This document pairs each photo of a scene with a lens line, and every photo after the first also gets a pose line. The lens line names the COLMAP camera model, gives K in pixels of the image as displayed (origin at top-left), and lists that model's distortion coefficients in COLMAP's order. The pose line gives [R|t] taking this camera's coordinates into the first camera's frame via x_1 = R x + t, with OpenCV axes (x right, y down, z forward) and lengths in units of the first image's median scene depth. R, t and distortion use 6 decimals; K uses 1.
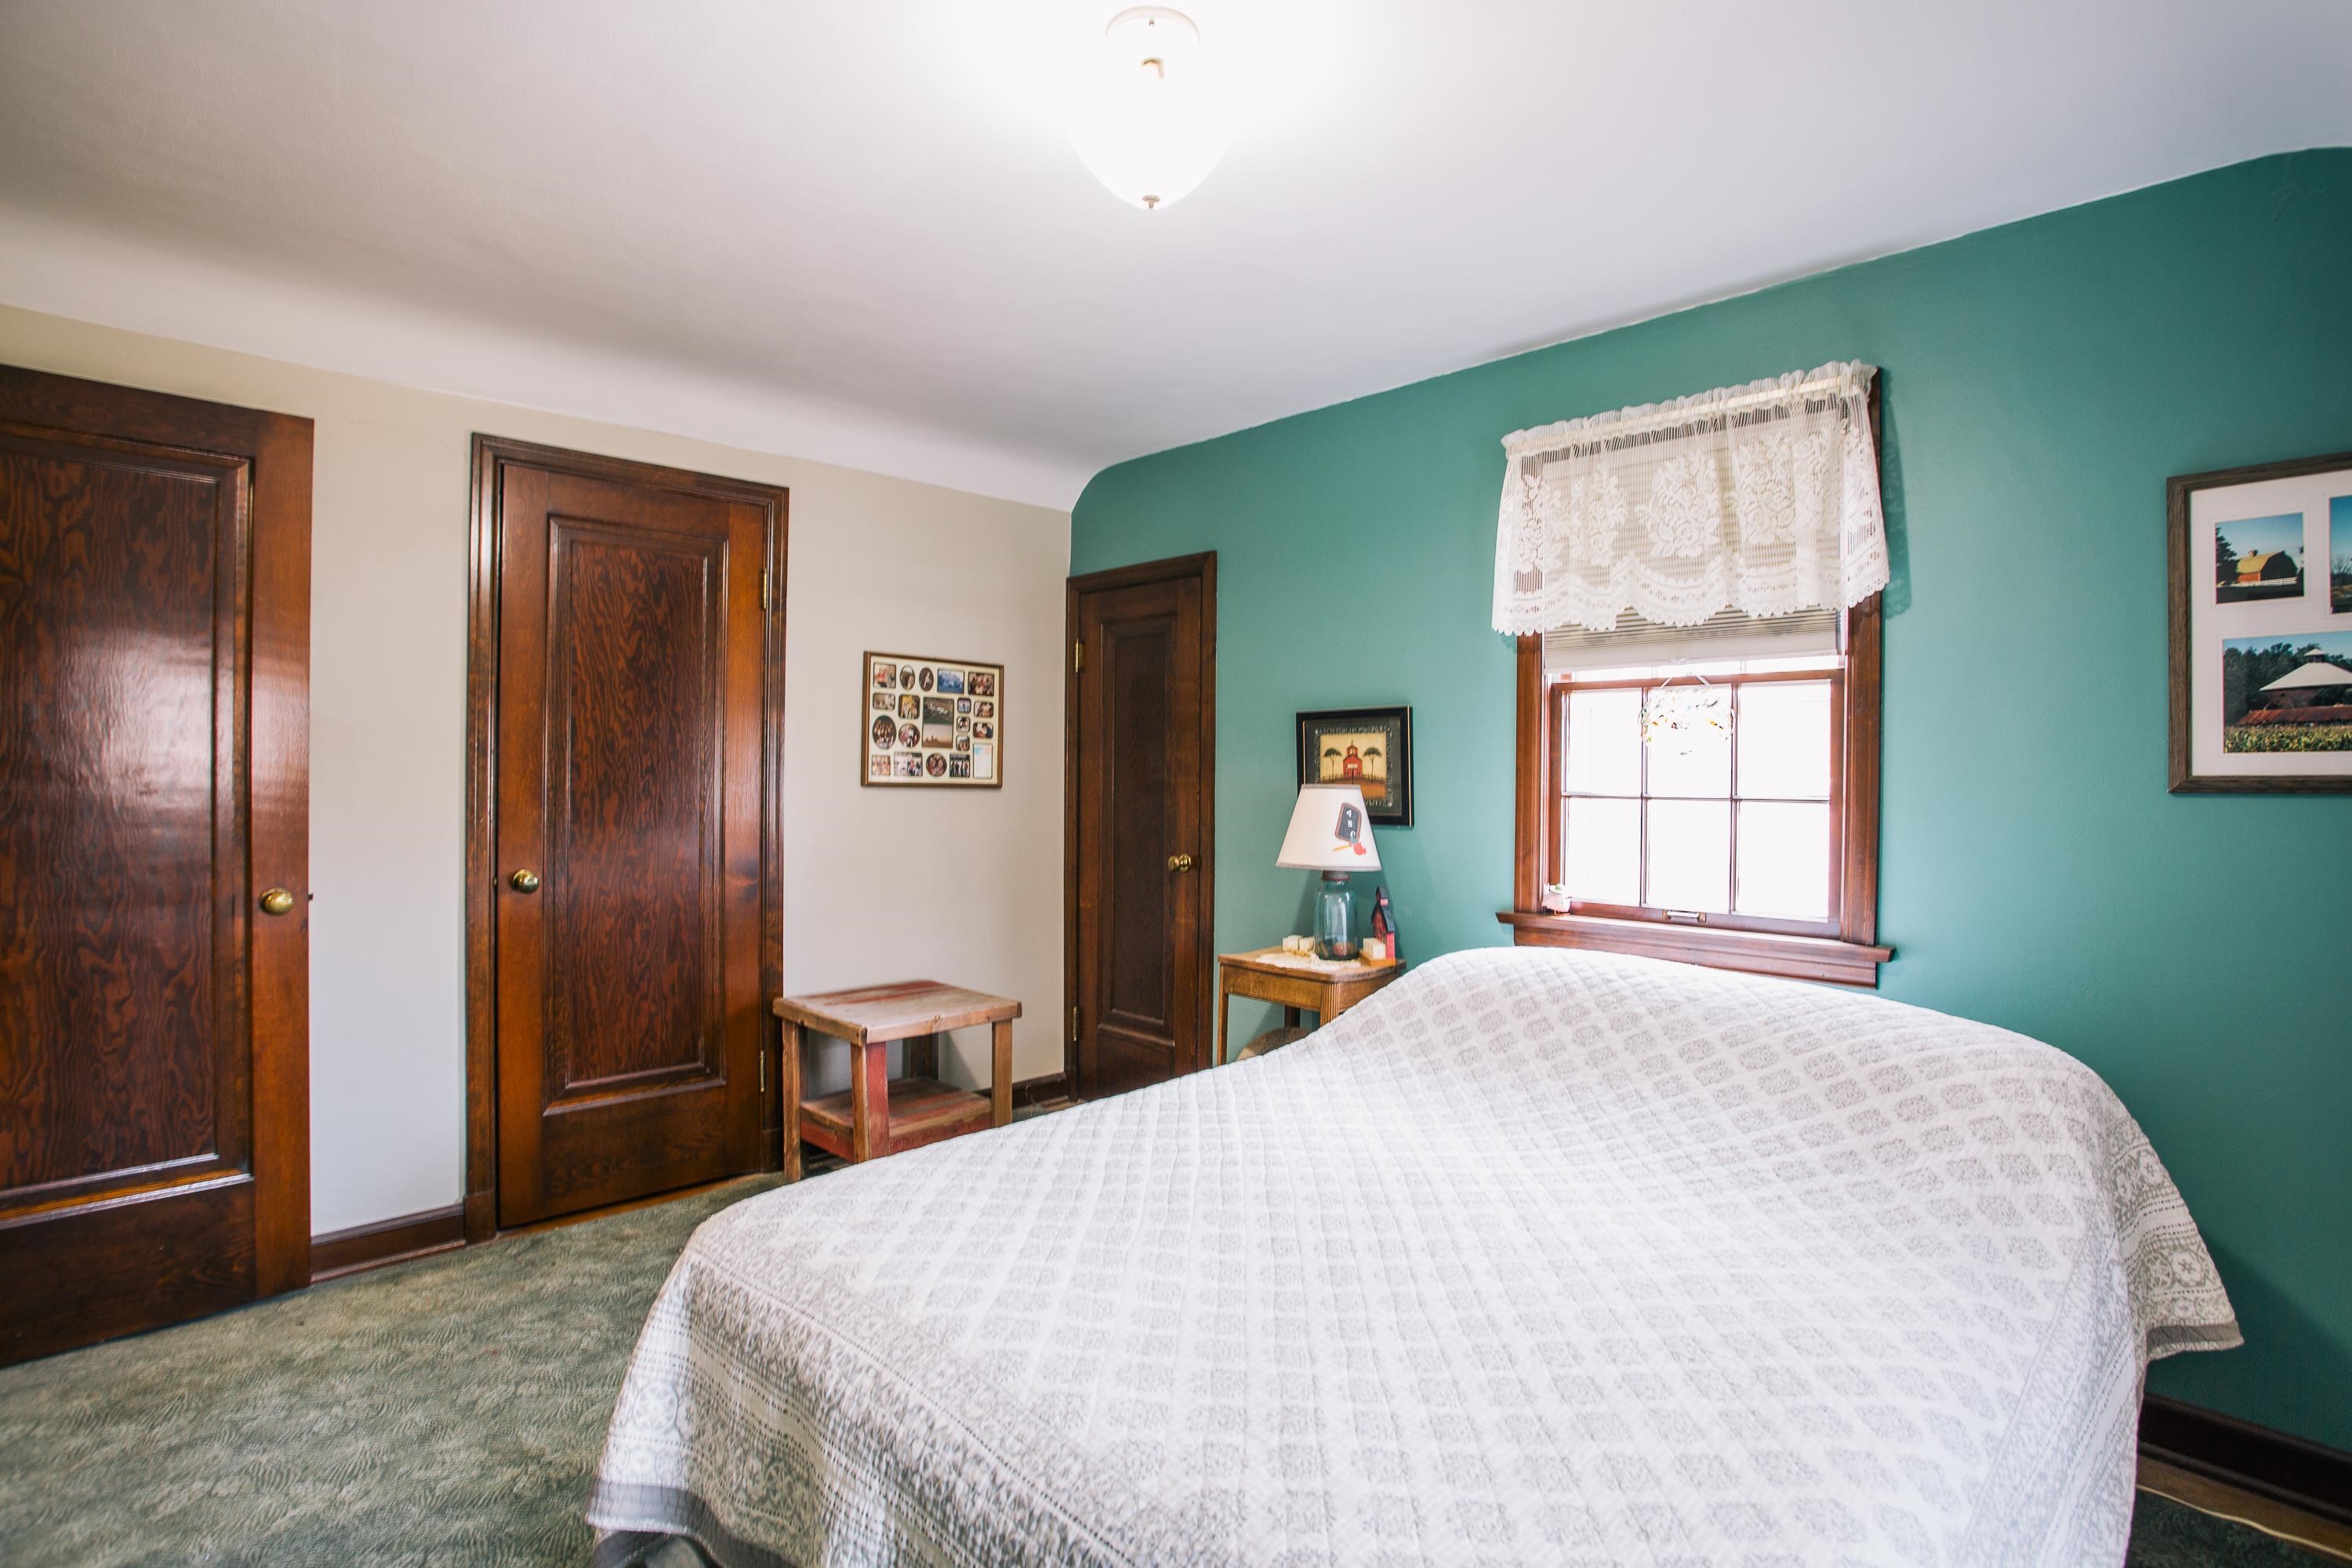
lens RADIAL K [[1135.2, 0, 1175.3], [0, 1135.2, 772.7], [0, 0, 1]] dist [-0.020002, 0.003417]
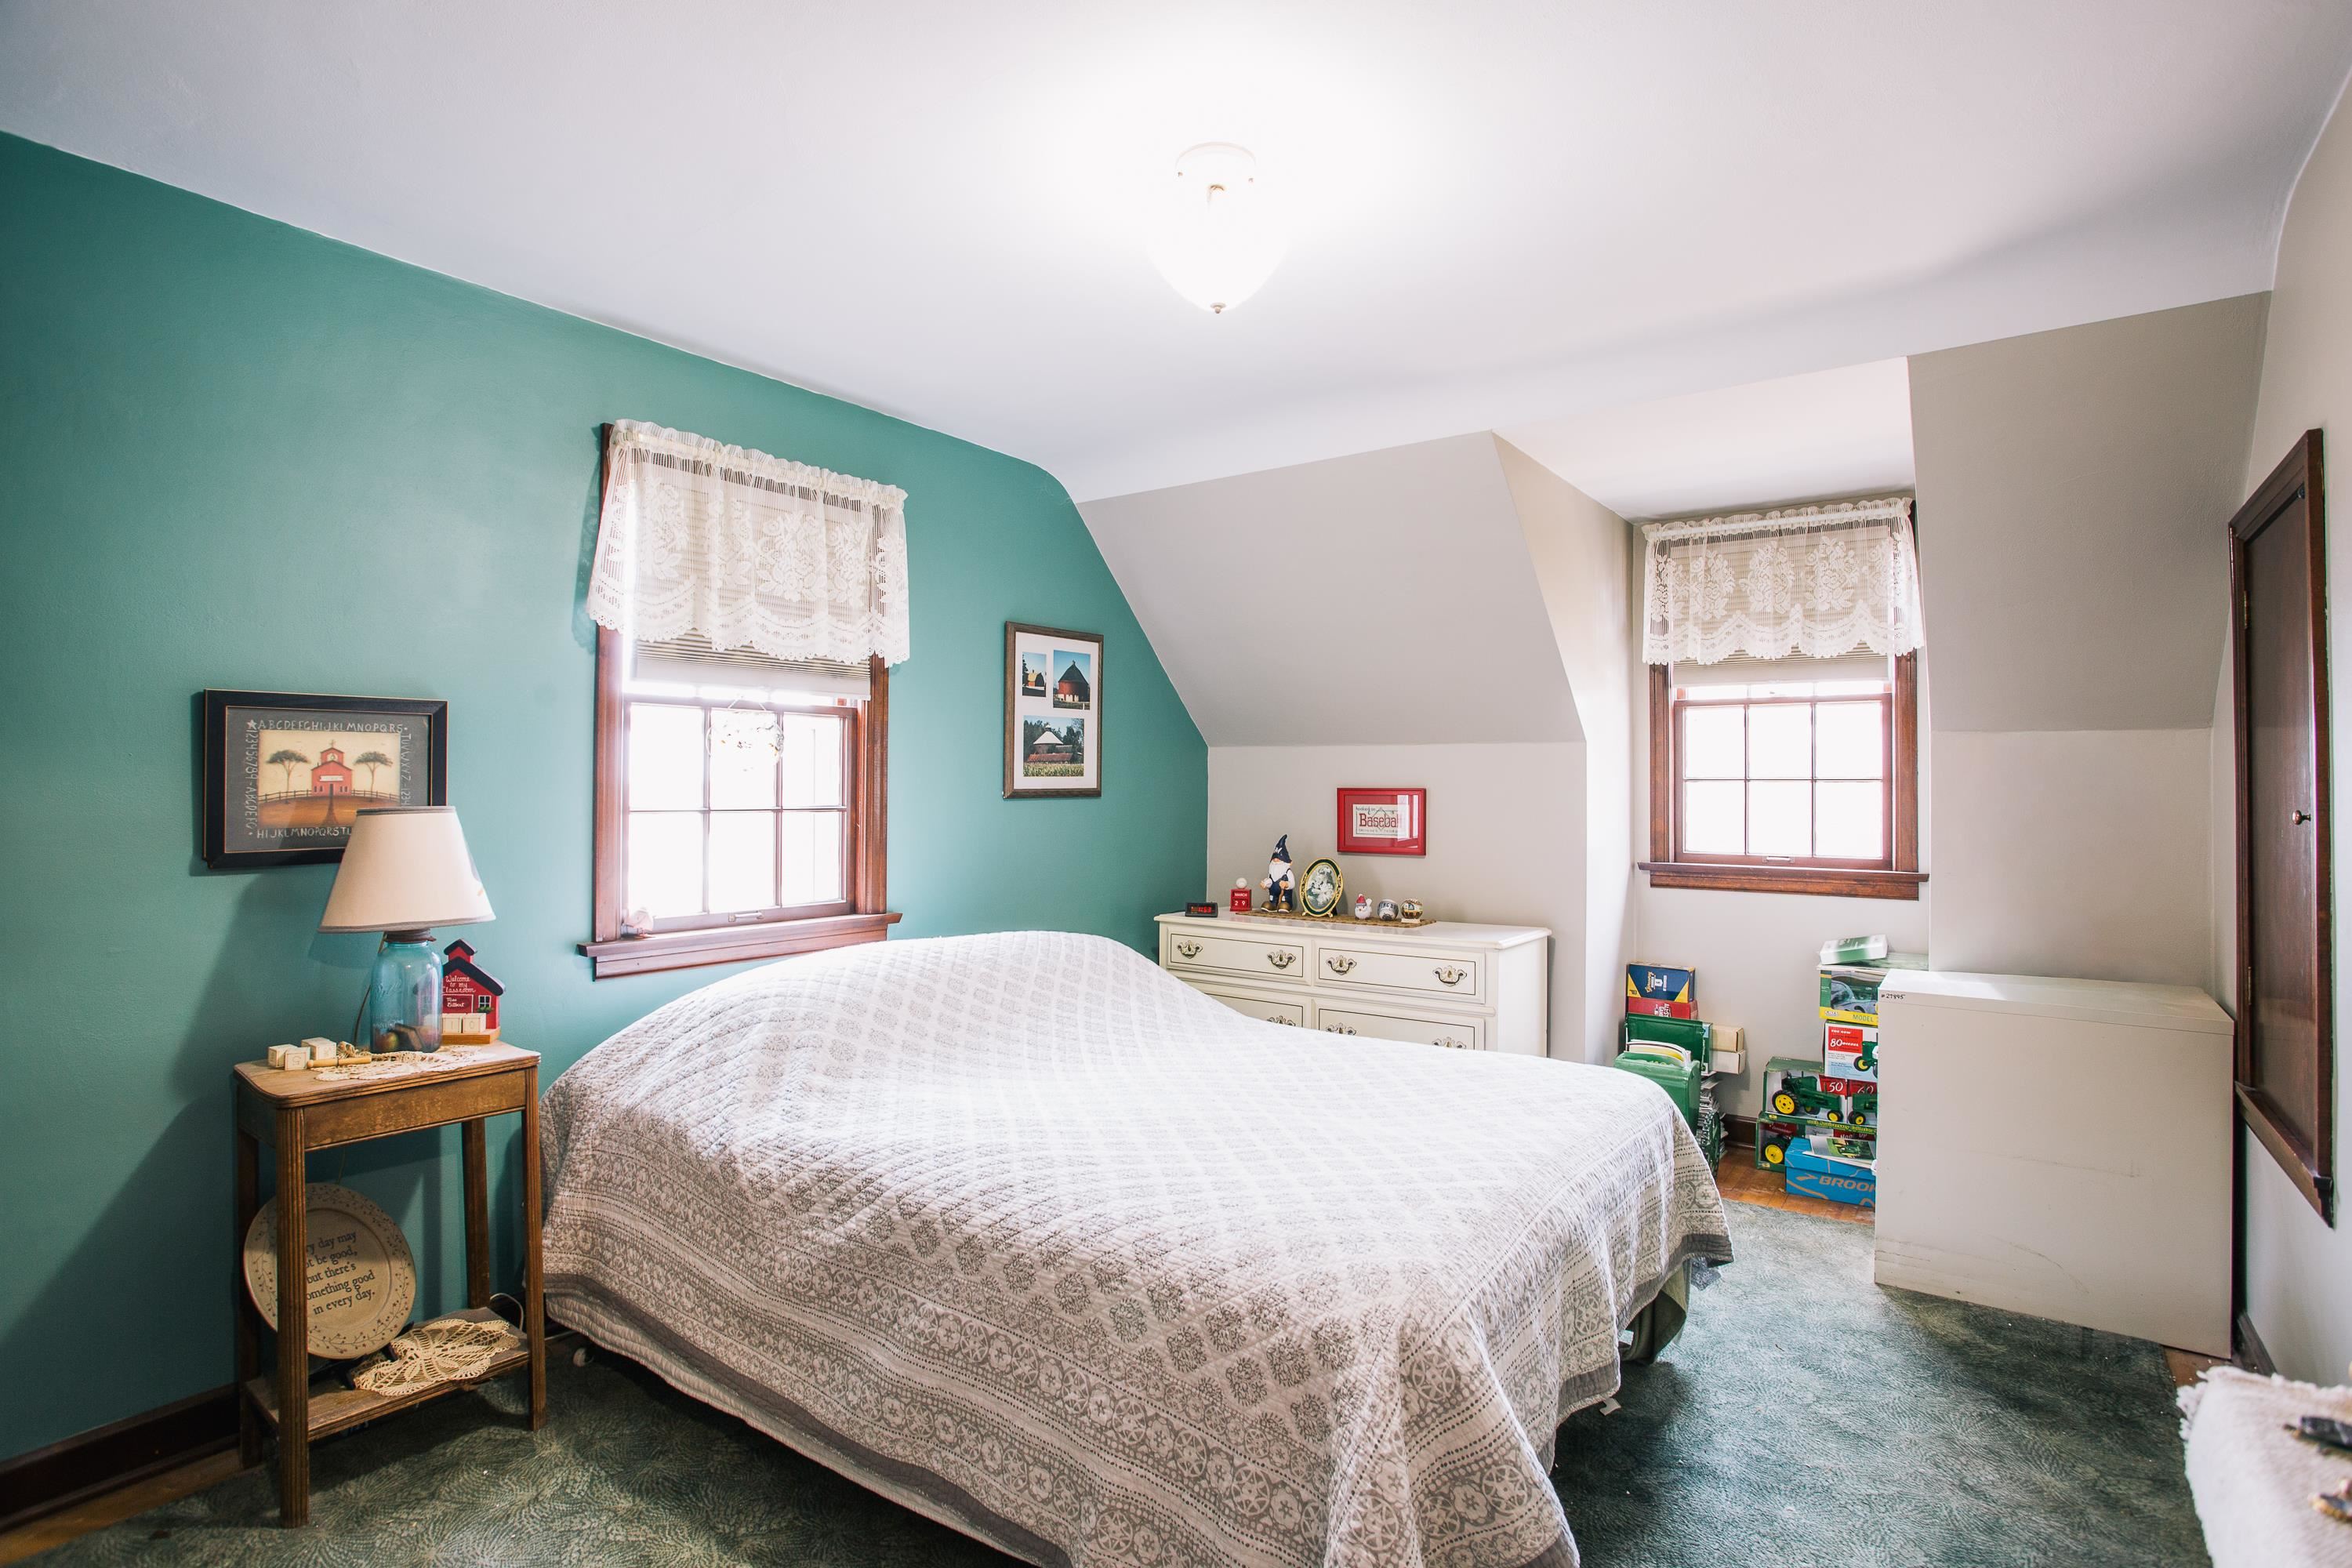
lens RADIAL K [[1135.2, 0, 1176.3], [0, 1135.2, 788.3], [0, 0, 1]] dist [-0.020002, 0.003417]
pose [[-0.117346, -0.008446, 0.993055, -0.750147], [-0.006973, 0.999946, 0.007681, -0.011272], [-0.993067, -0.006024, -0.117398, 0.751654]]
